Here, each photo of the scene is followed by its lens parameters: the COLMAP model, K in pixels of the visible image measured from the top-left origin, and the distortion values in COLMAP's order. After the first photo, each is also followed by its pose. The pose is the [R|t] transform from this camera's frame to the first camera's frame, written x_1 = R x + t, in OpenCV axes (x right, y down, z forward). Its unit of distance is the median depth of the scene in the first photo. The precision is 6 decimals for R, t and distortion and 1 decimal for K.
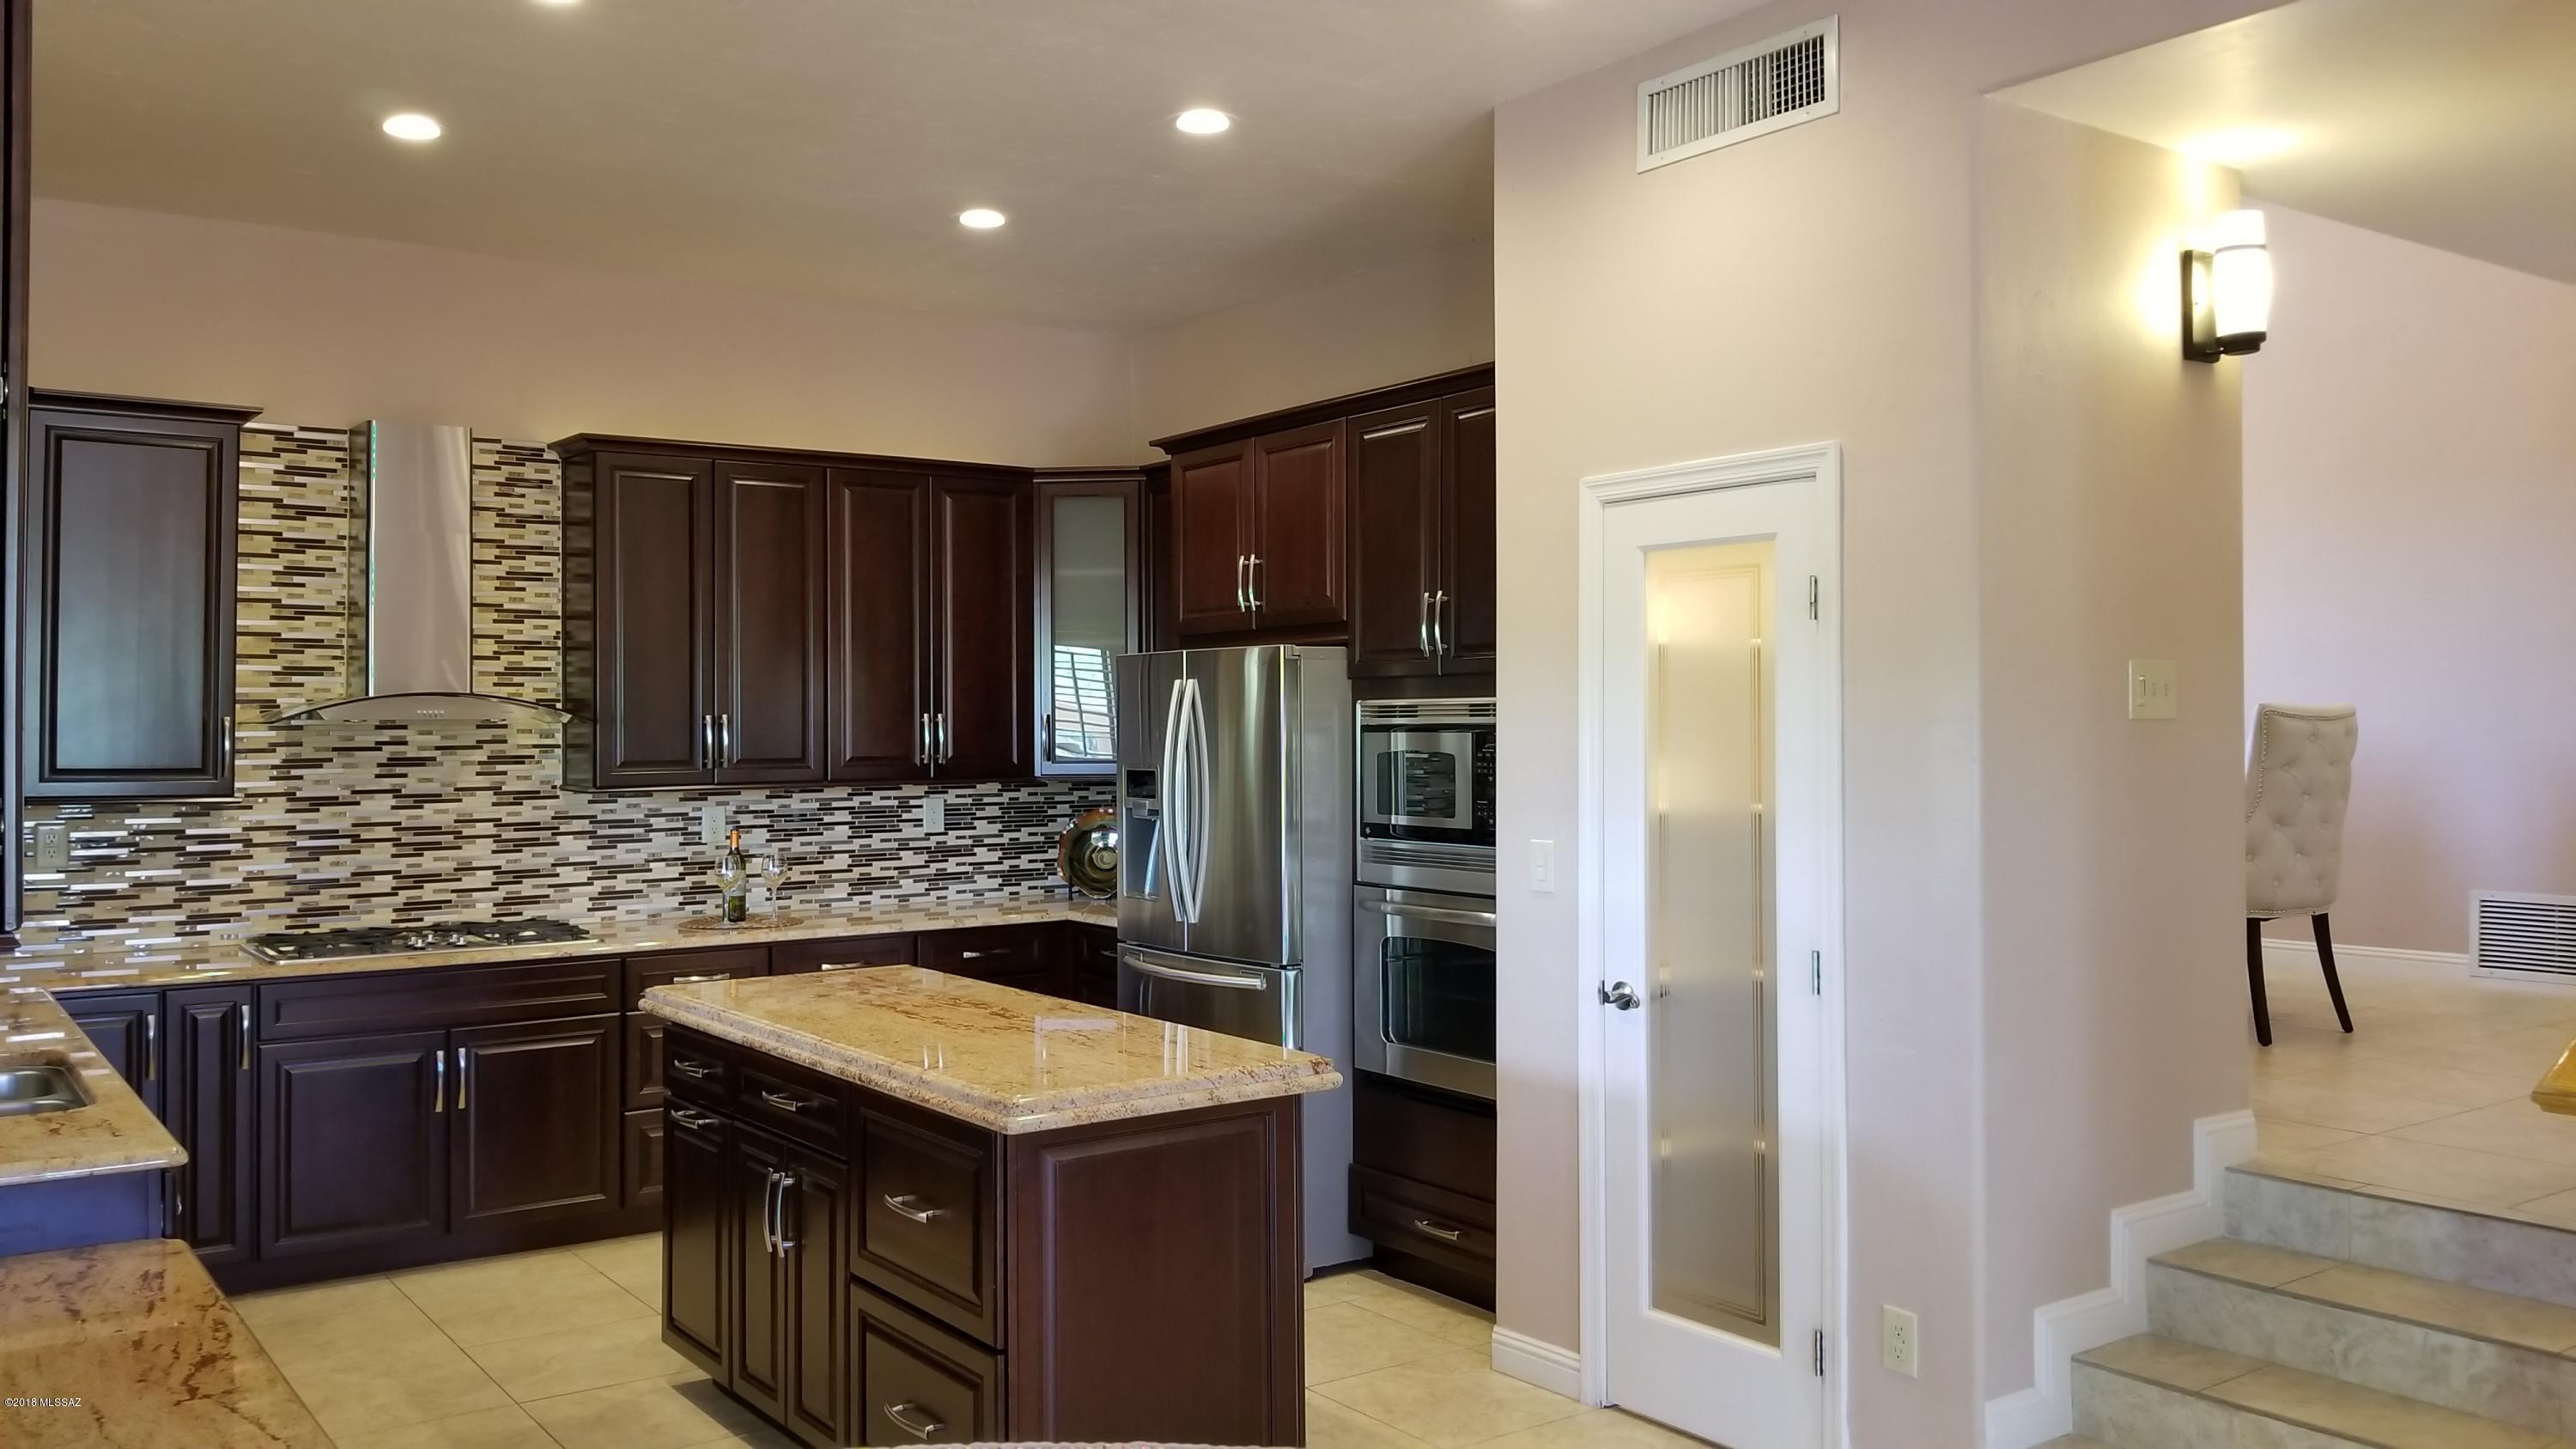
lens RADIAL K [[2056.2, 0, 1293.2], [0, 2056.2, 722.0], [0, 0, 1]] dist [-0.001925, -0.010204]
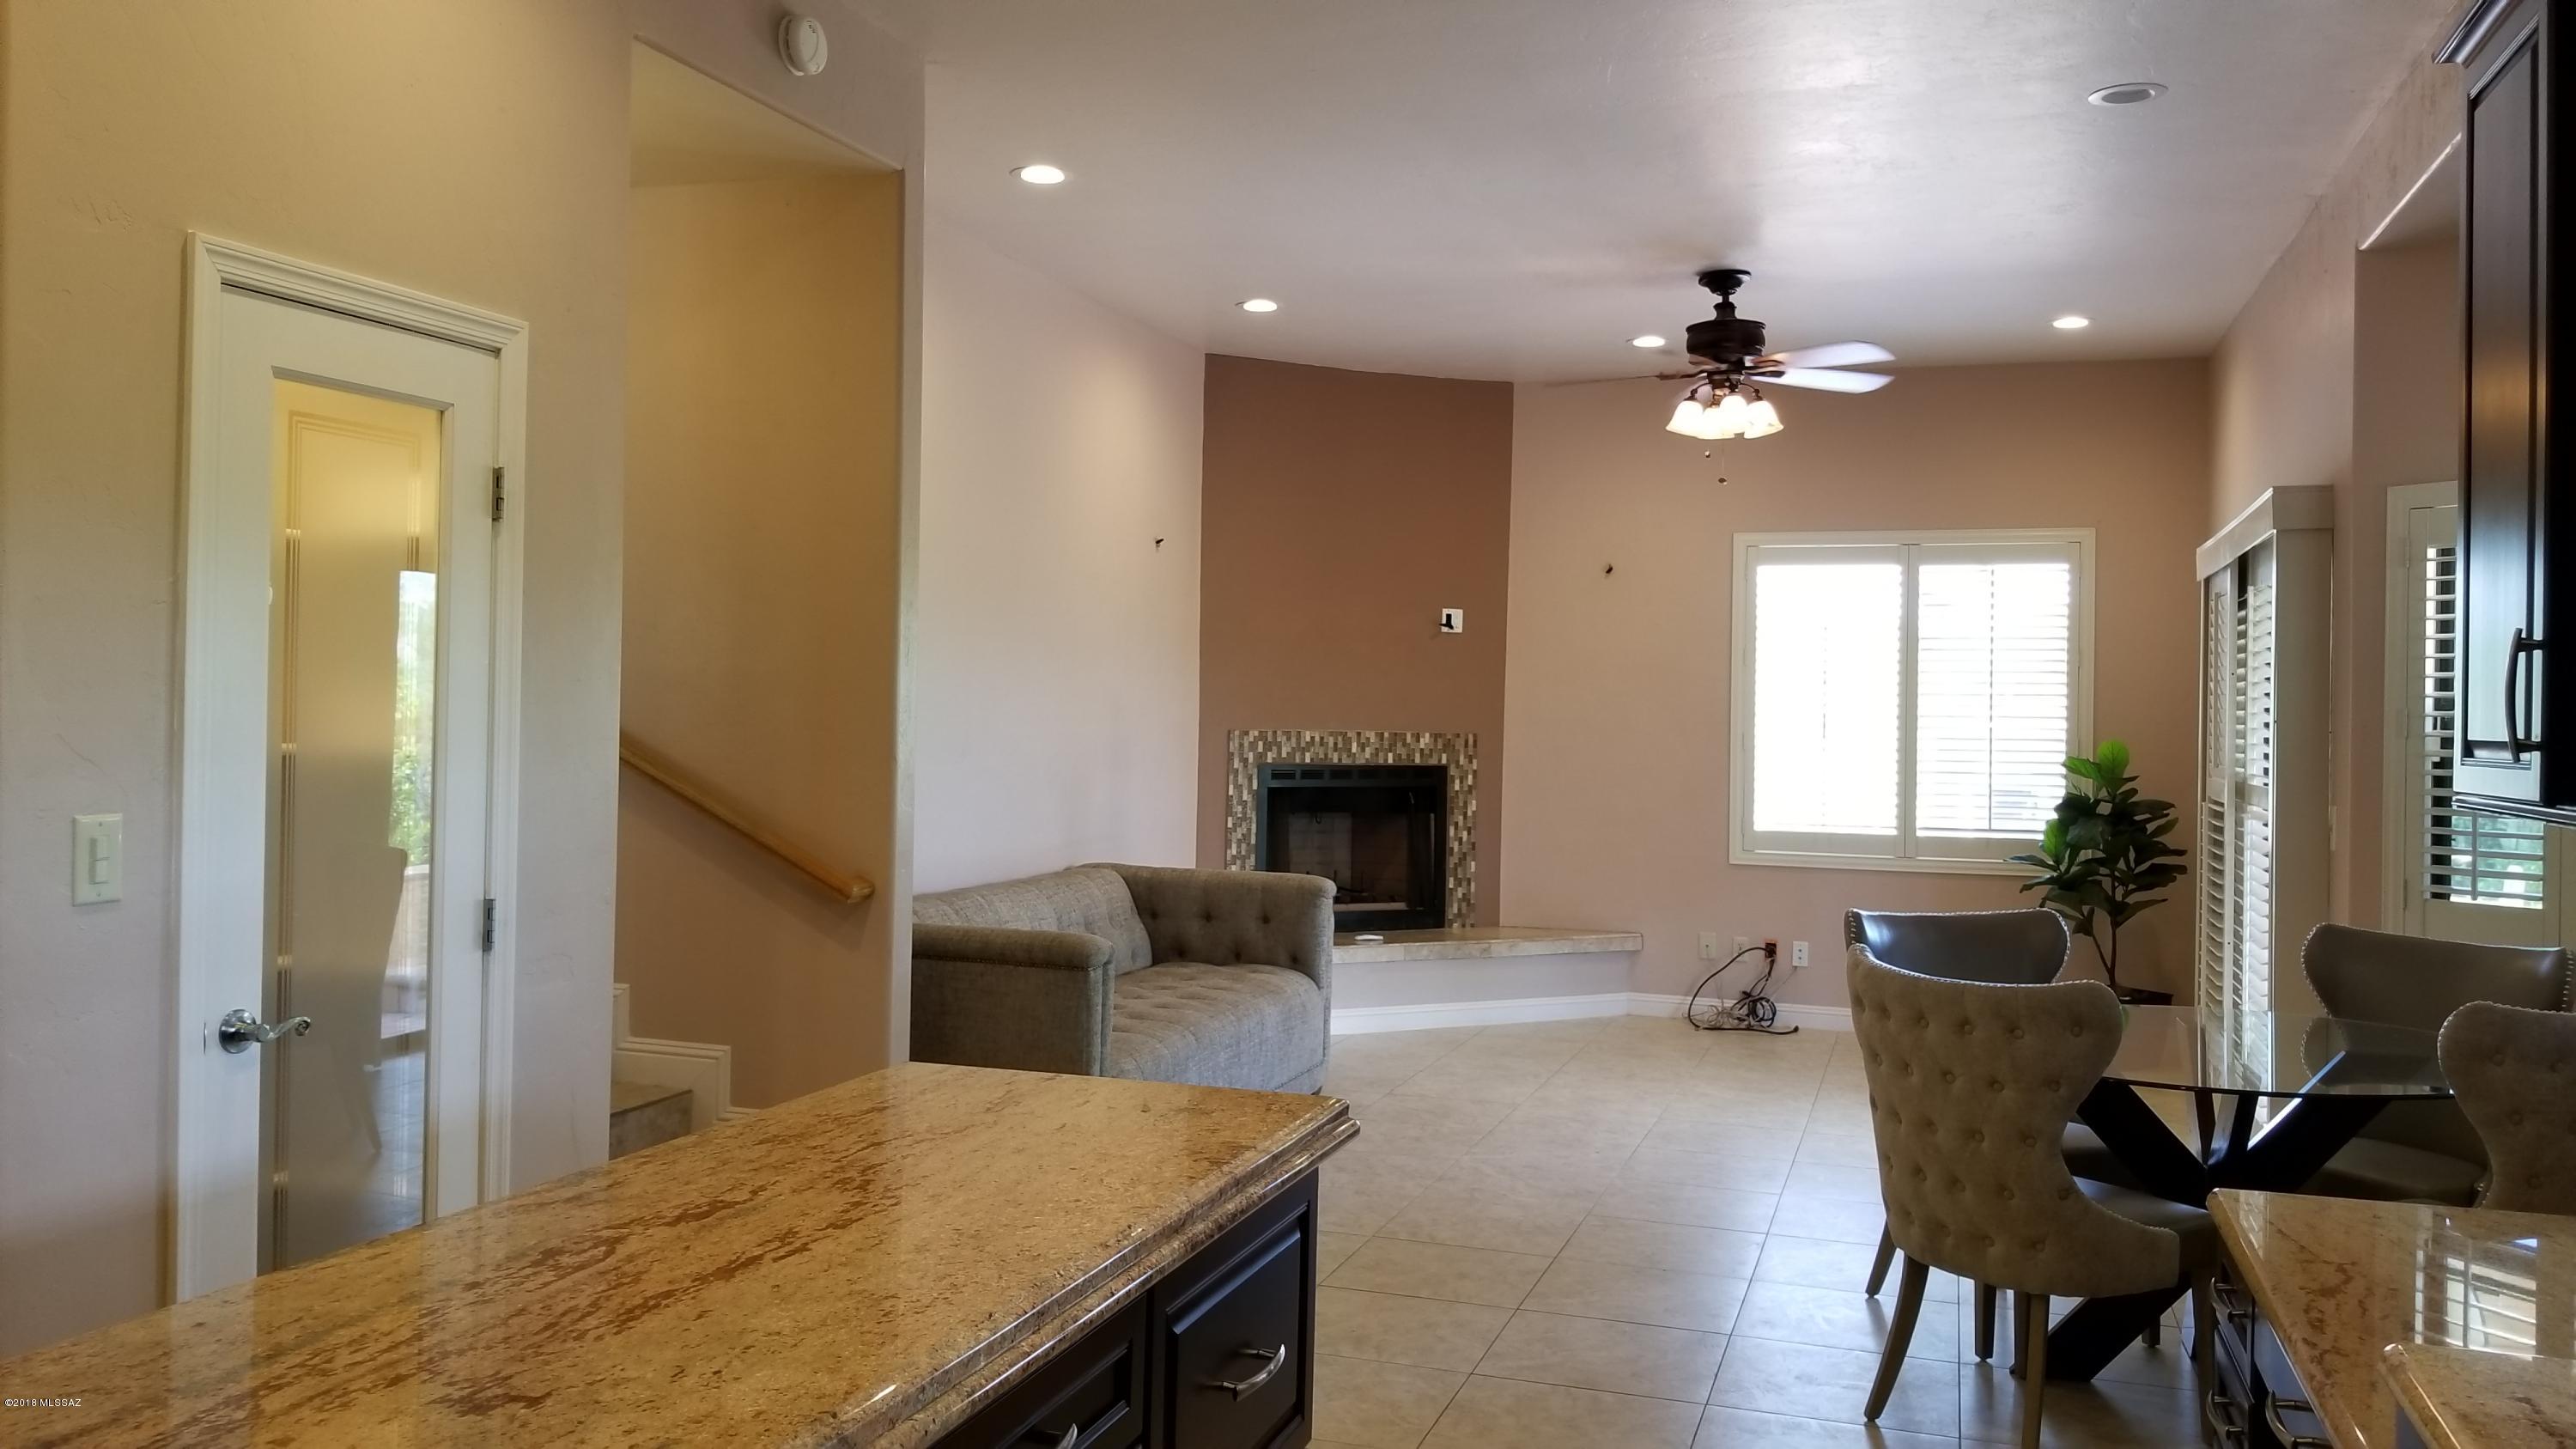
lens RADIAL K [[2056.2, 0, 1292.0], [0, 2056.2, 721.3], [0, 0, 1]] dist [-0.001925, -0.010204]
pose [[-0.588225, -0.009899, 0.808637, -0.639430], [-0.024652, 0.999680, -0.005695, 0.031034], [-0.808322, -0.023284, -0.588280, 1.233988]]
